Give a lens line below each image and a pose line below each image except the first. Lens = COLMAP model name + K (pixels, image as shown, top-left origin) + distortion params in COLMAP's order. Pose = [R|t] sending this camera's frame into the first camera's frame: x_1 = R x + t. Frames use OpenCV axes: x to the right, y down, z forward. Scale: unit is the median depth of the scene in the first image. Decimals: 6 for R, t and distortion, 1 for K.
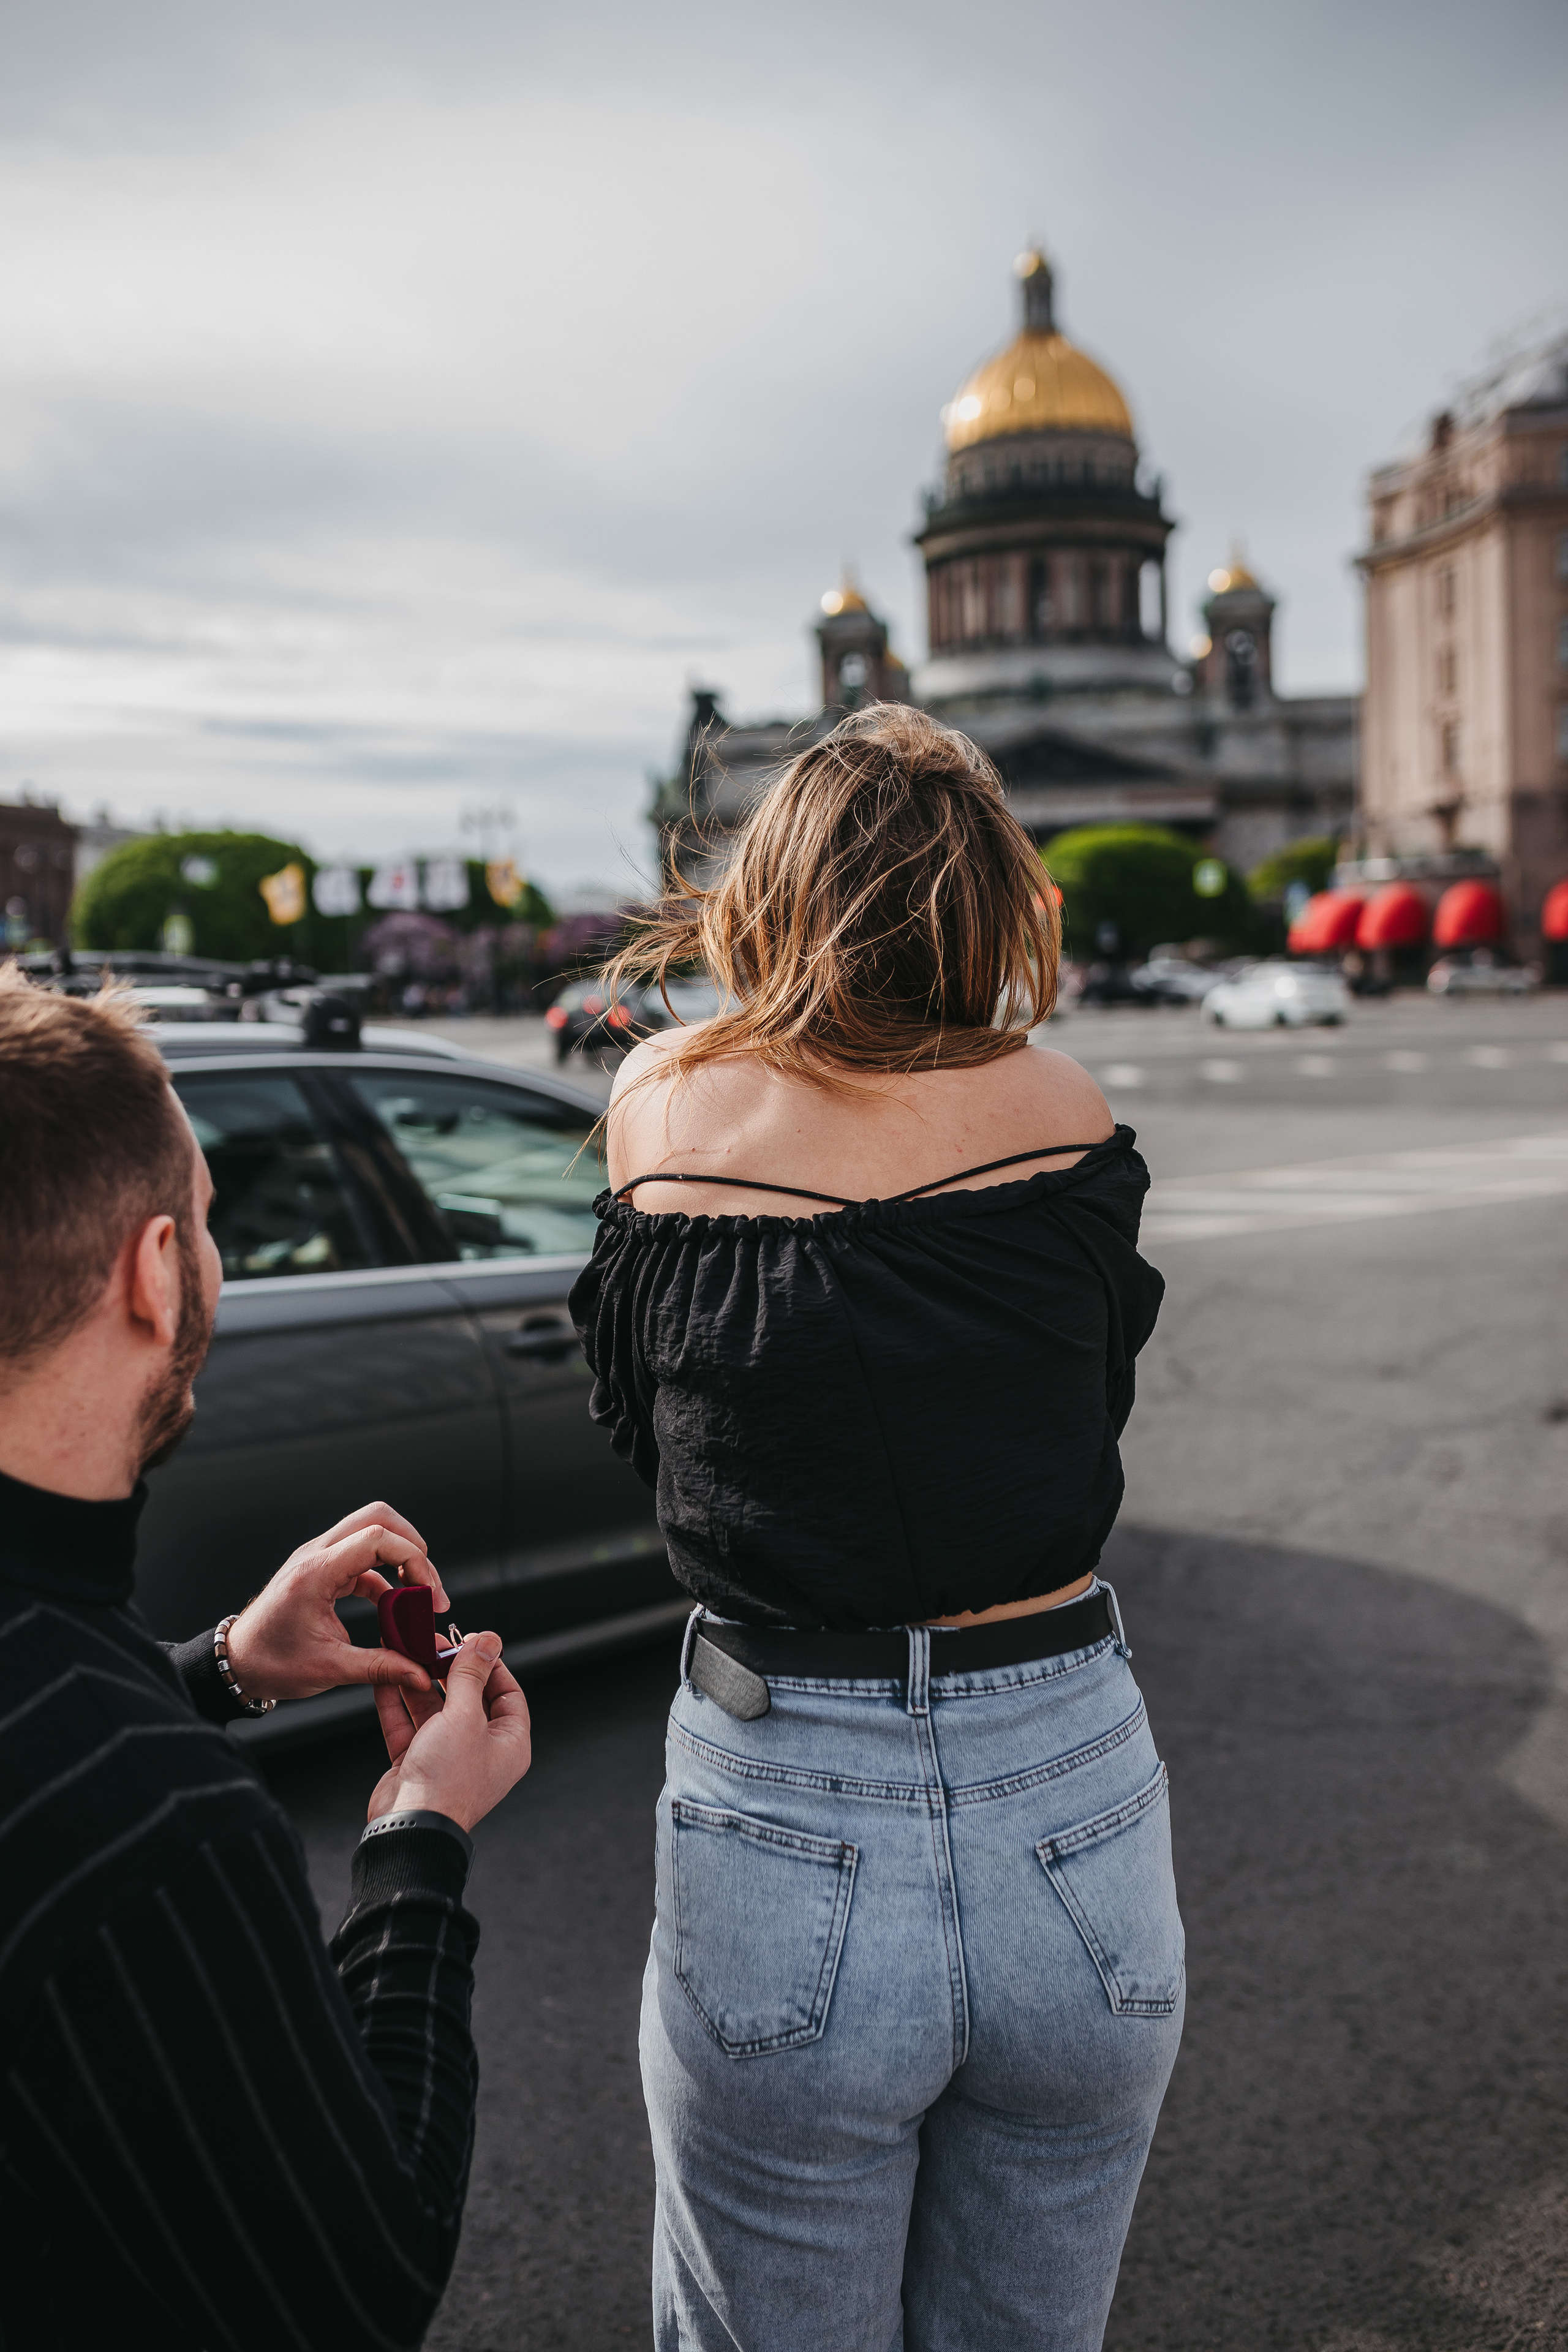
lens RADIAL K [[2313.8, 0, 774.2], [0, 2313.8, 1174.9], [0, 0, 1]] dist [-0.015663, 0.000000]
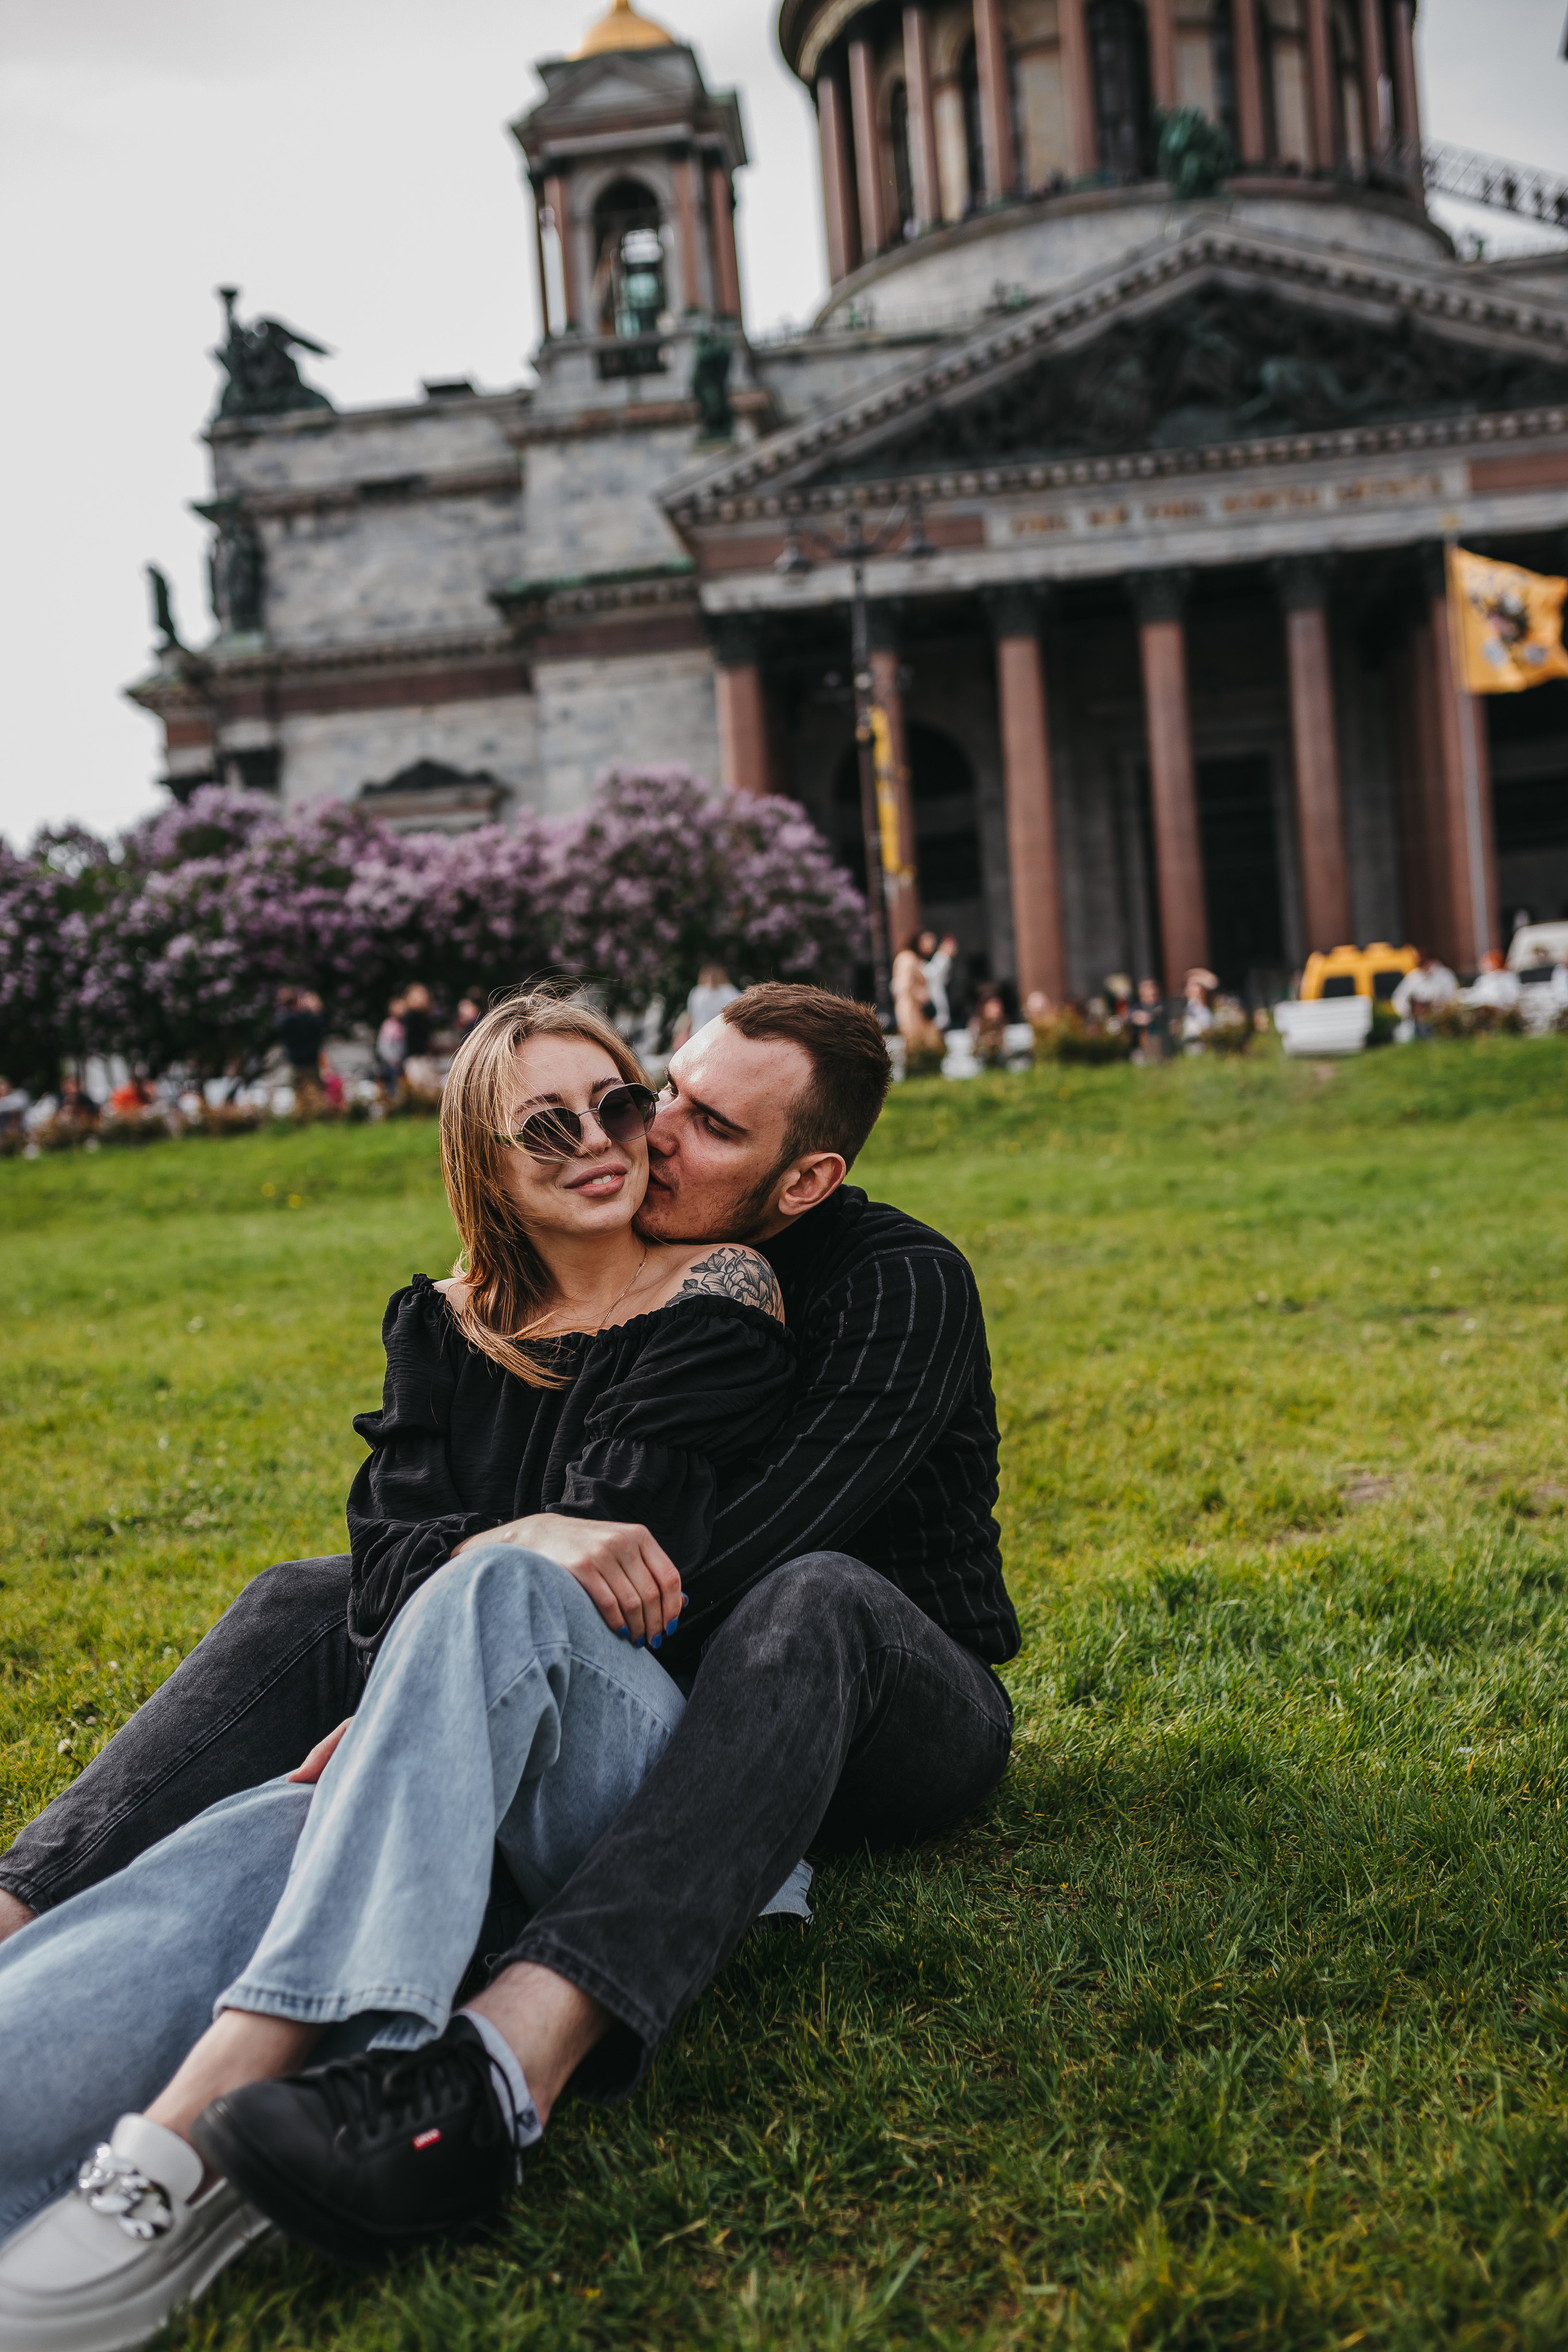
lens RADIAL K [[2313.8, 0, 742.5], [0, 2313.8, 1118.0], [0, 0, 1]] dist [-0.015663, 0.000000]
pose [[0.999001, -0.042687, 0.013198, 0.040143], [0.043492, 0.996714, -0.068328, -0.052340], [-0.010238, 0.068834, 0.997576, 0.642716]]
